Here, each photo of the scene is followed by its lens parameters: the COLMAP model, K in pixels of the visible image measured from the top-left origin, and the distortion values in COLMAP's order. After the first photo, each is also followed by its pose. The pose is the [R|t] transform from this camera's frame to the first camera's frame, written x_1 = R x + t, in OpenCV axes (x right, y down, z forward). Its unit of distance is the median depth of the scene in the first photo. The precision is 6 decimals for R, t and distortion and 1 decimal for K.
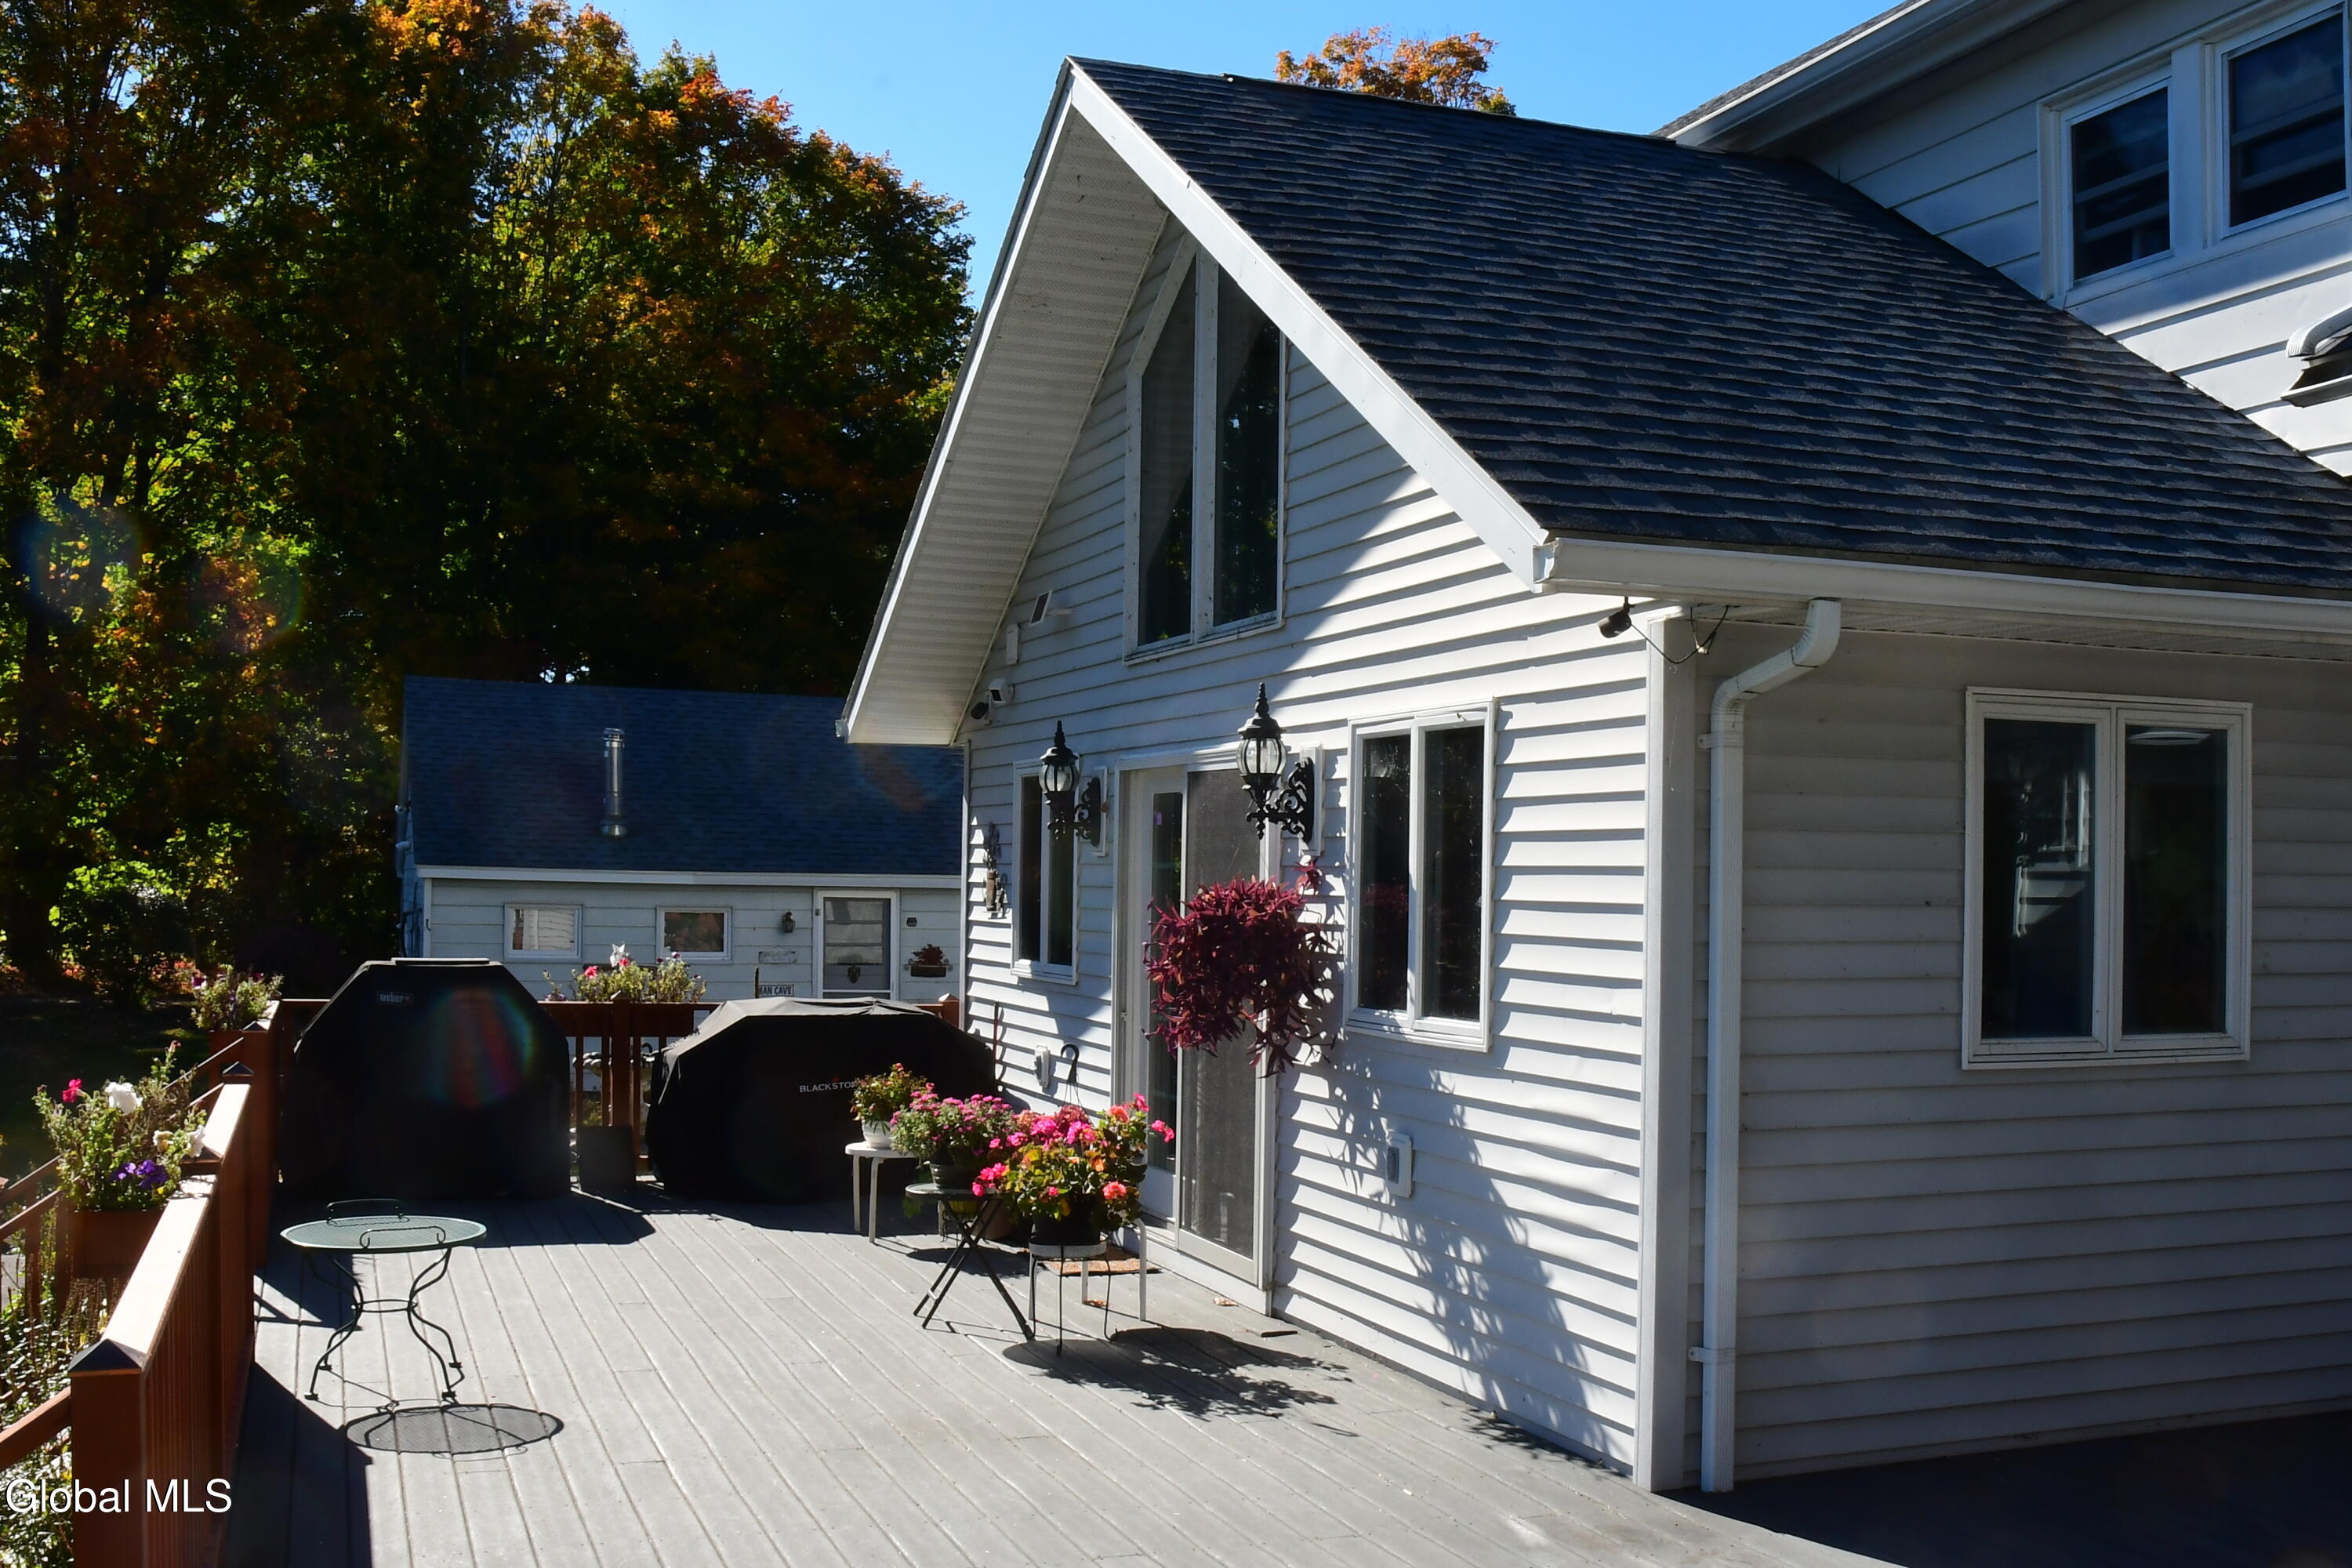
lens RADIAL K [[2407.9, 0, 1176.0], [0, 2407.9, 784.0], [0, 0, 1]] dist [-0.206297, 0.241091]
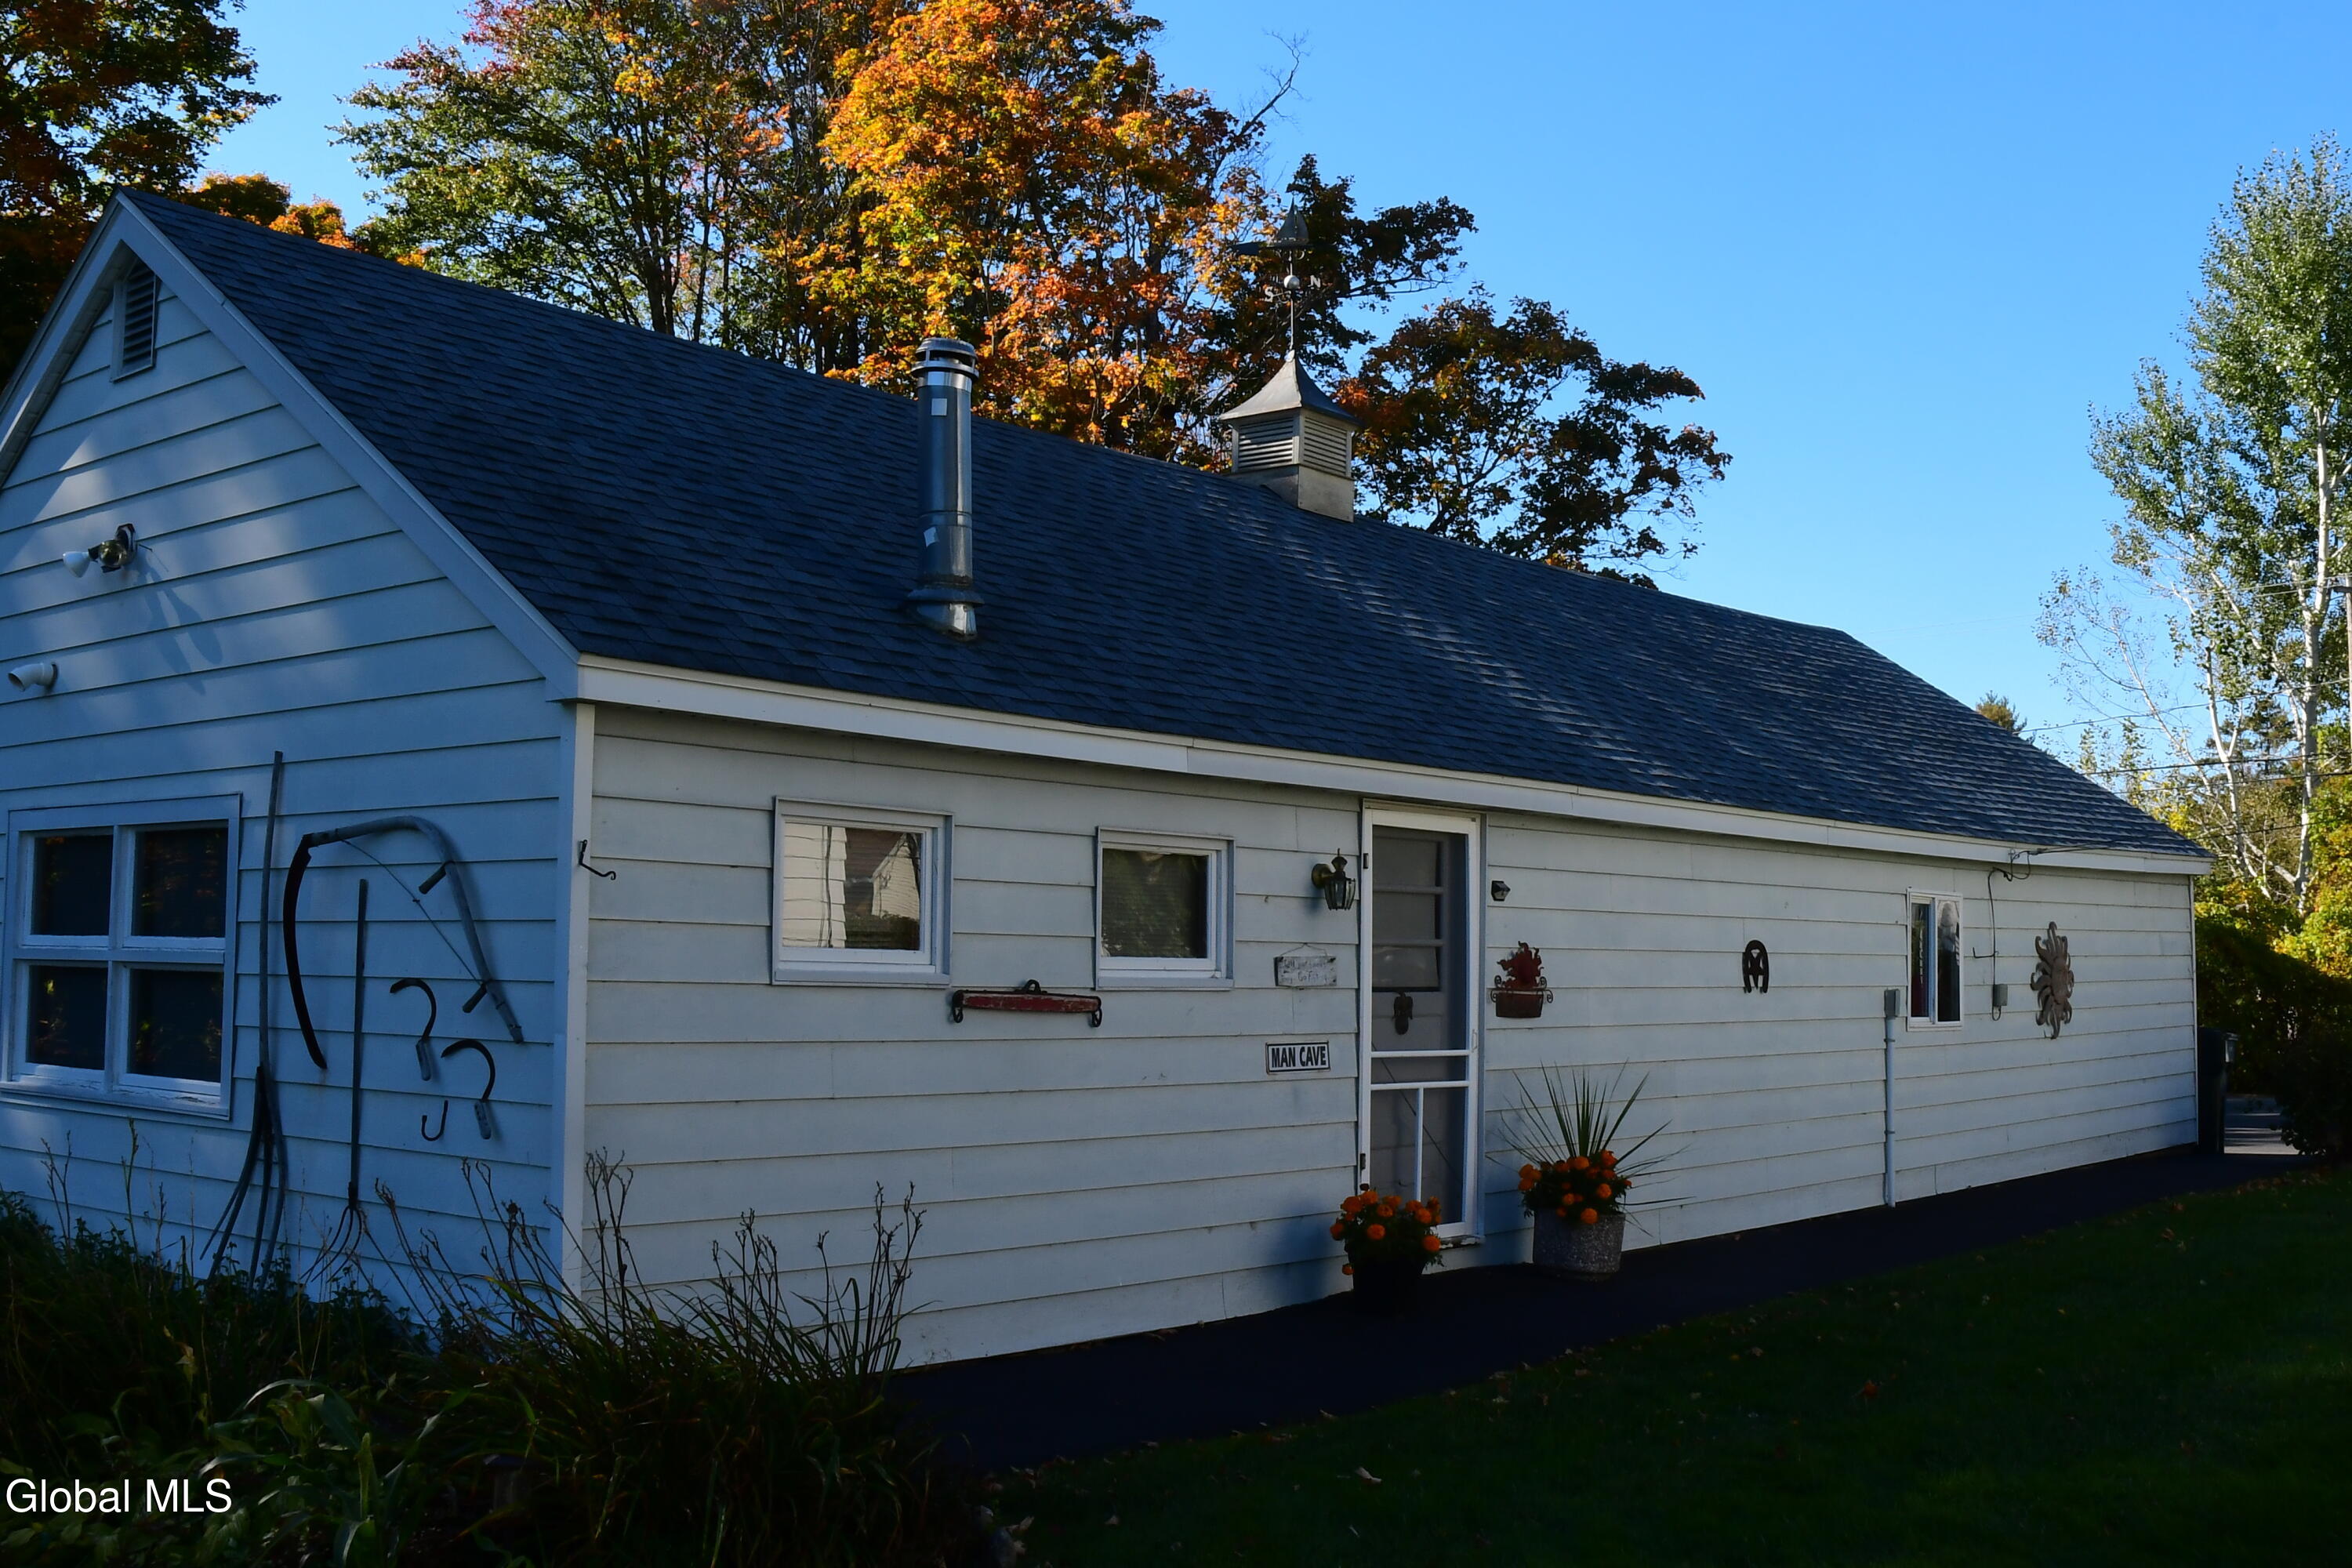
lens RADIAL K [[2442.1, 0, 1176.0], [0, 2442.1, 784.0], [0, 0, 1]] dist [-0.346433, 0.236413]
pose [[0.862341, 0.039995, 0.504746, -1.208070], [-0.022098, 0.998898, -0.041396, 0.182696], [-0.505846, 0.024544, 0.862275, 2.068419]]
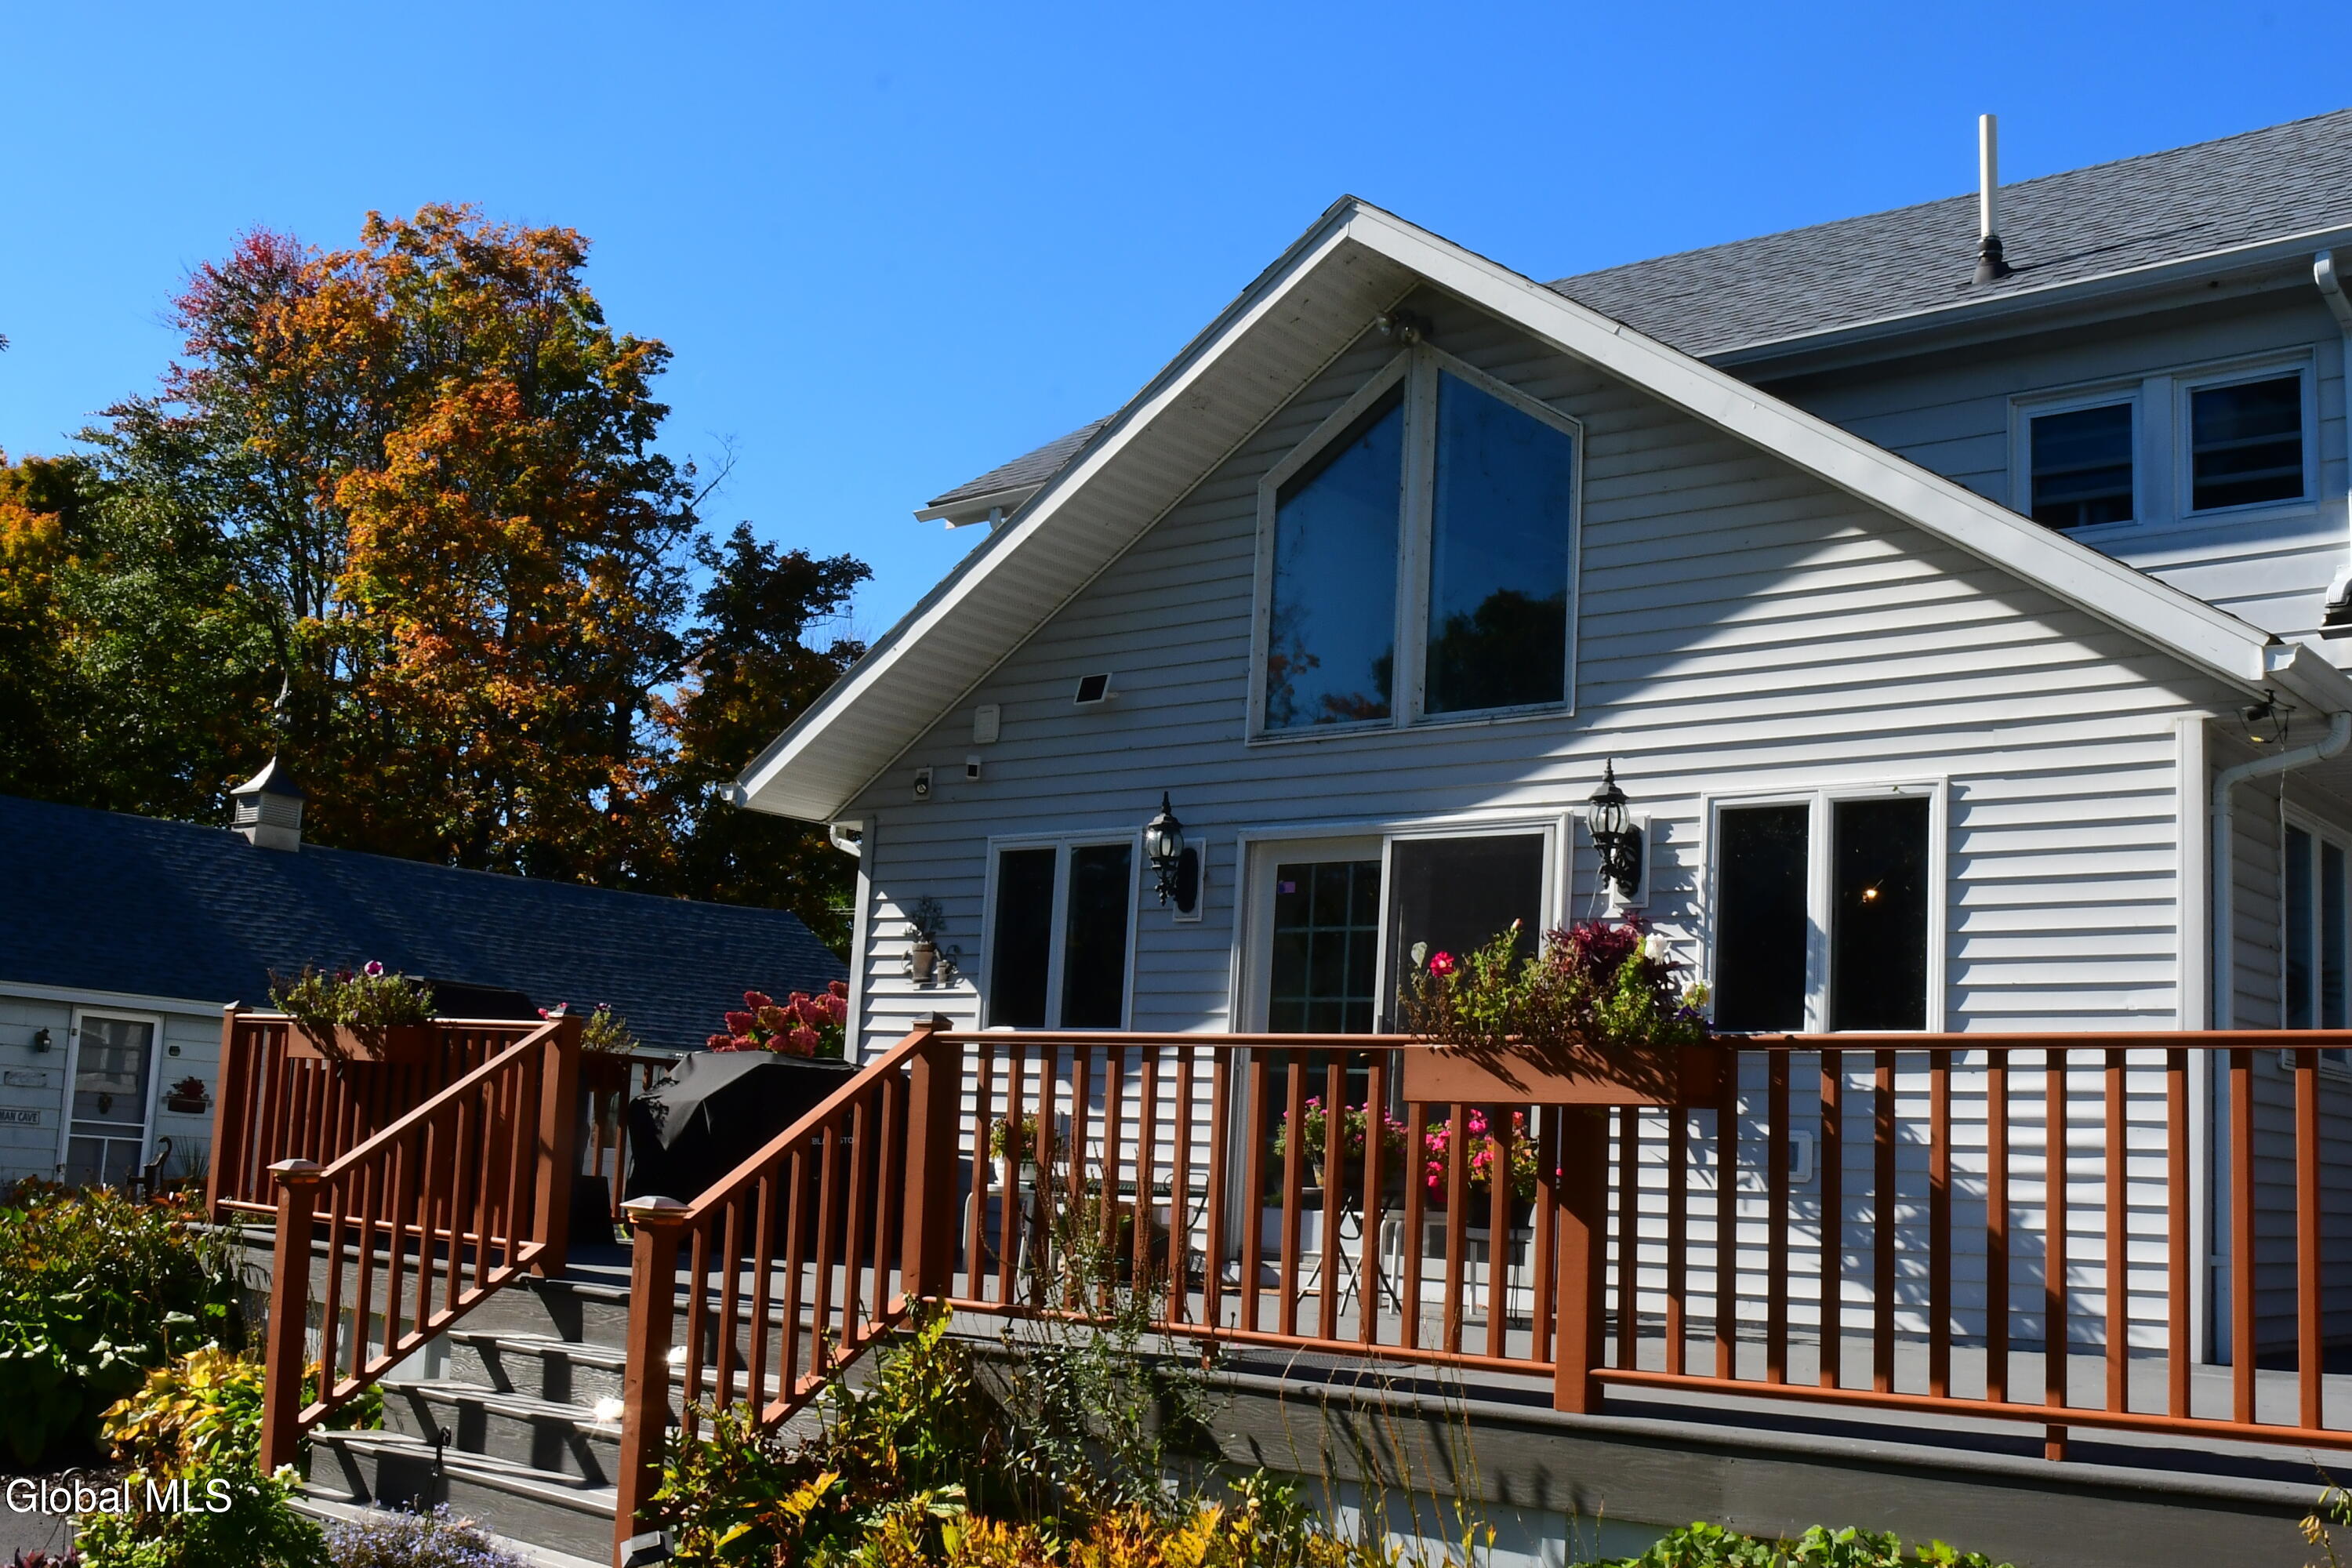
lens RADIAL K [[2434.9, 0, 1175.0], [0, 2434.9, 751.4], [0, 0, 1]] dist [-0.226716, 0.280414]
pose [[0.873023, 0.118914, 0.472959, -0.681145], [-0.063980, 0.989362, -0.130651, 0.118262], [-0.483464, 0.083801, 0.871344, 0.073238]]
